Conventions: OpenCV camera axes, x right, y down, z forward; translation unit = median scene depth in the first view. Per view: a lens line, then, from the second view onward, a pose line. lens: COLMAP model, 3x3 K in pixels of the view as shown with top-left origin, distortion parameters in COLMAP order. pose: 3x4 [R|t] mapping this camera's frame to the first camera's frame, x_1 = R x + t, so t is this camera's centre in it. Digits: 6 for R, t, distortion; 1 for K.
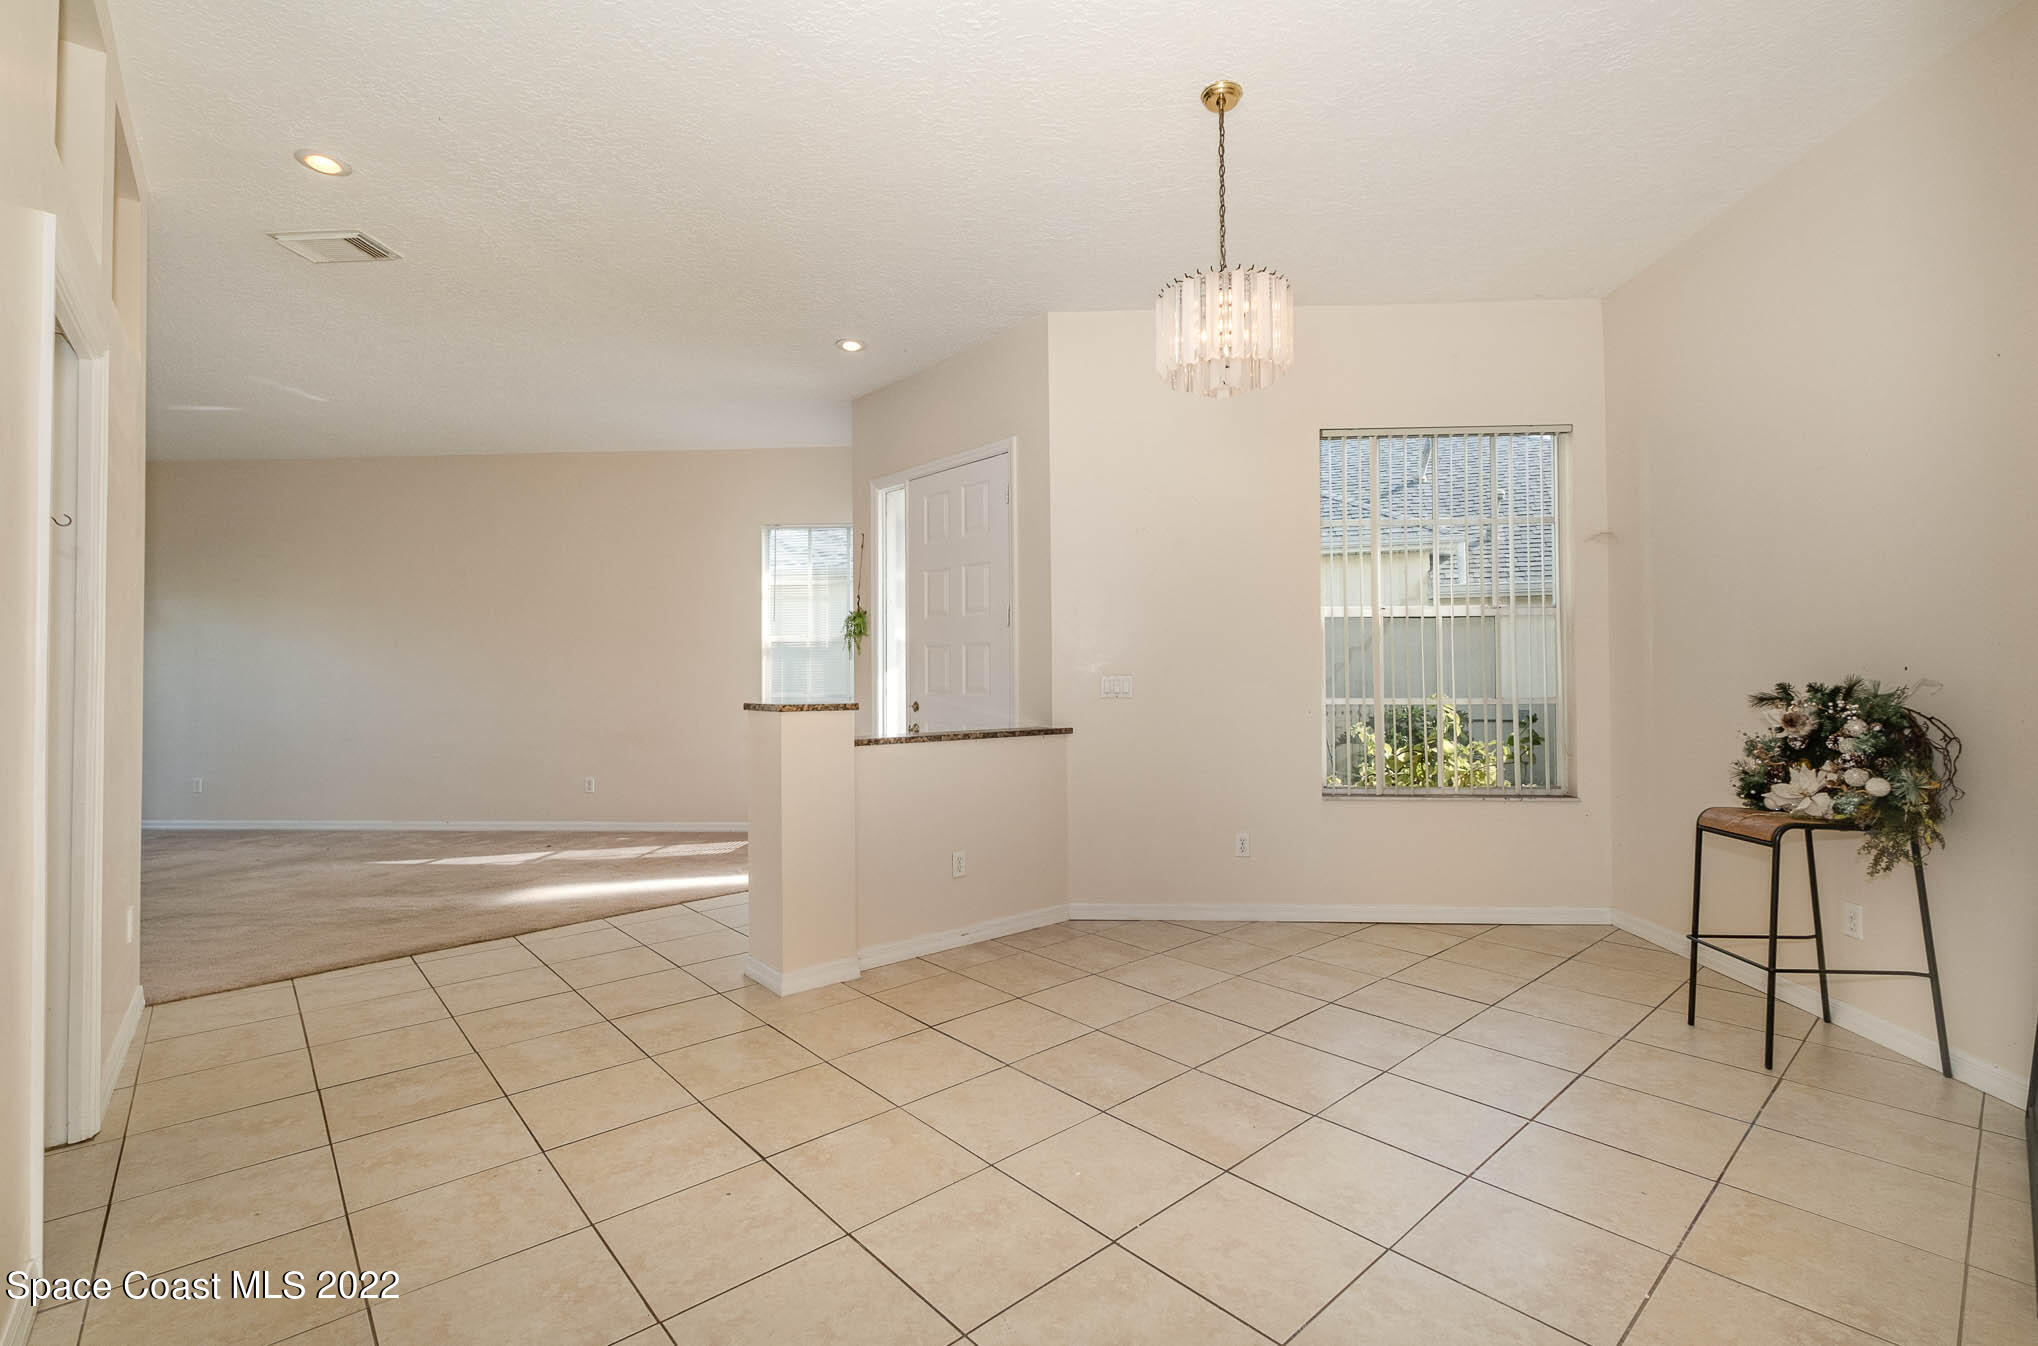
lens RADIAL K [[895.8, 0, 1009.9], [0, 895.8, 665.2], [0, 0, 1]] dist [-0.013459, 0.000551]
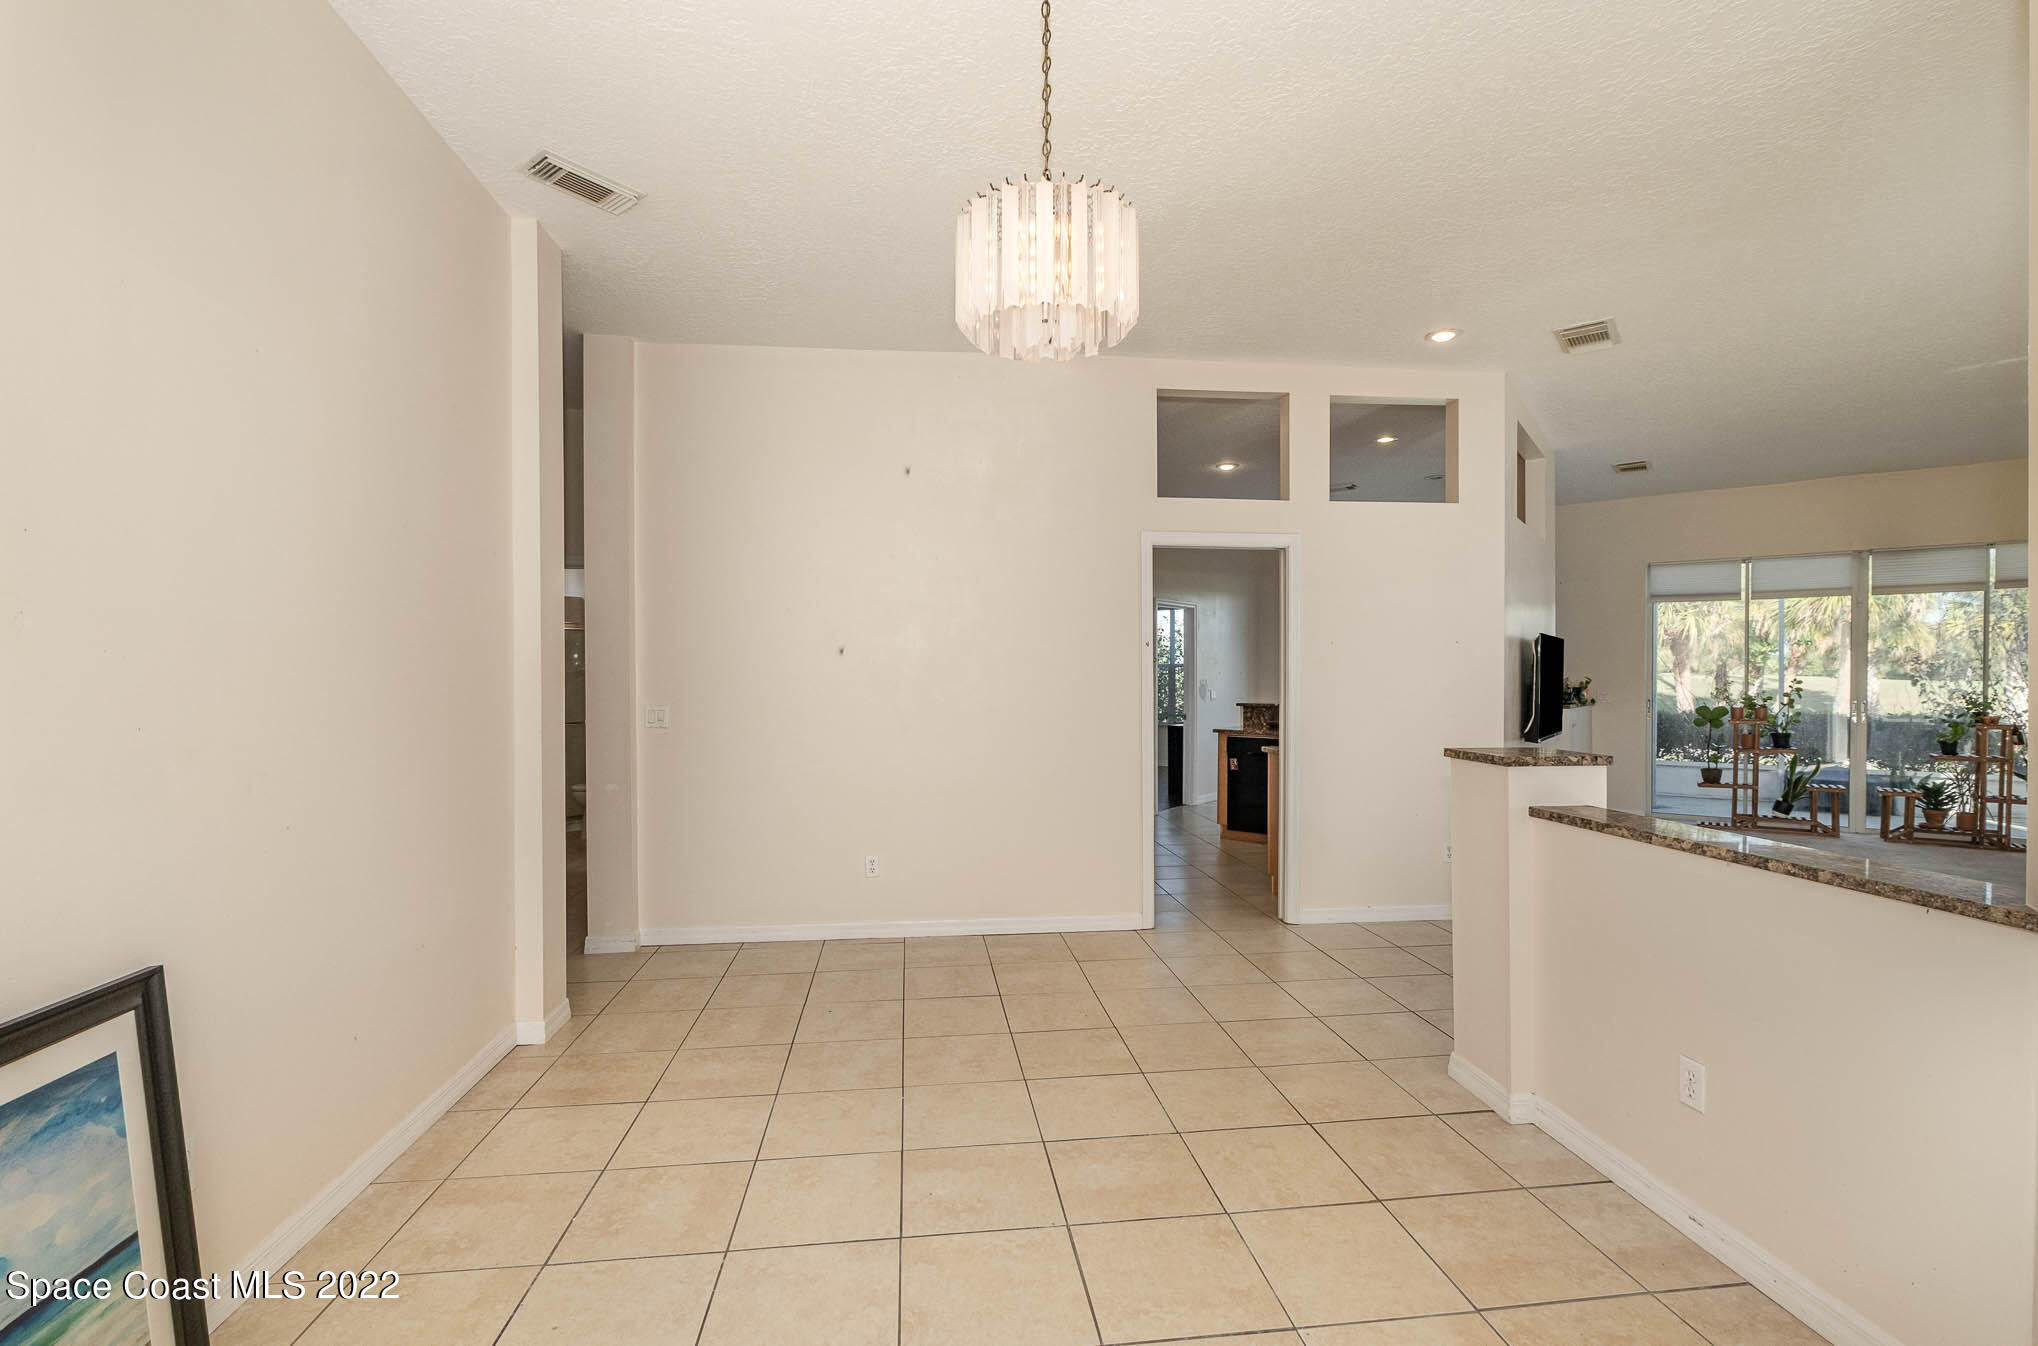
lens RADIAL K [[866.1, 0, 1008.1], [0, 866.1, 683.8], [0, 0, 1]] dist [-0.016040, -0.000228]
pose [[-0.558164, 0.012161, -0.829641, 1.028847], [0.016516, 0.999857, 0.003544, -0.044310], [0.829566, -0.011724, -0.558285, 1.645614]]
